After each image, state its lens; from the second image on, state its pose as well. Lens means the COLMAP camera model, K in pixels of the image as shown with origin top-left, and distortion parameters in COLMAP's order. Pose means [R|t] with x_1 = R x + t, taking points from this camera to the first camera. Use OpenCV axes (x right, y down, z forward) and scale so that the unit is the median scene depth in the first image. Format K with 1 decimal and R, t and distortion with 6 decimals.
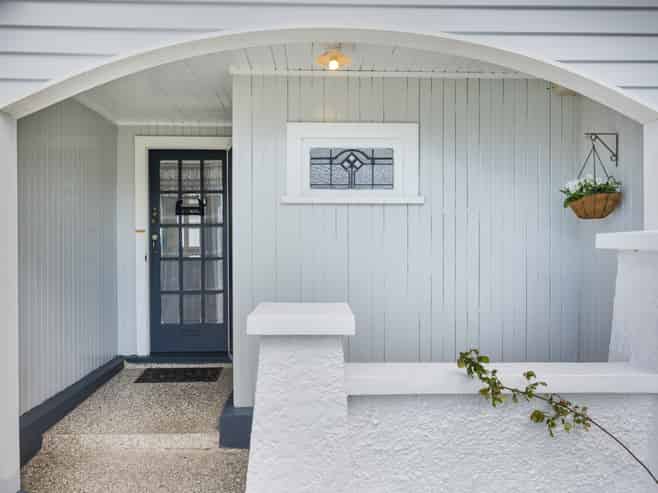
lens RADIAL K [[458.1, 0, 329.0], [0, 458.1, 246.5], [0, 0, 1]] dist [0.049391, 0.000482]
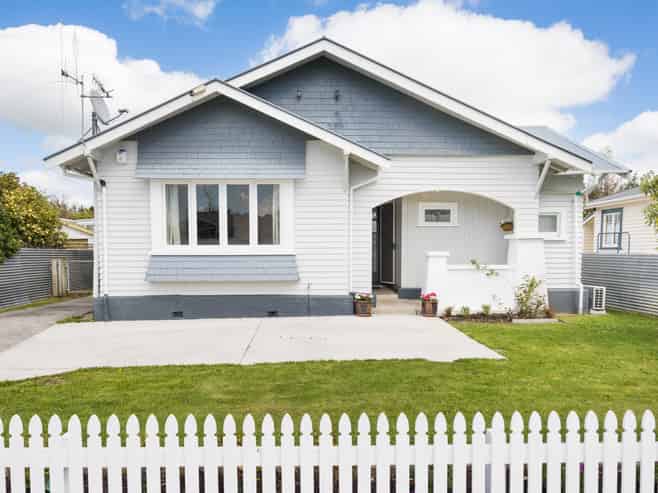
lens RADIAL K [[458.1, 0, 329.0], [0, 458.1, 246.5], [0, 0, 1]] dist [0.049391, 0.000482]
pose [[0.999802, 0.001331, -0.019879, -0.742447], [-0.001537, 0.999945, -0.010344, 0.098057], [0.019864, 0.010373, 0.999749, -2.578468]]
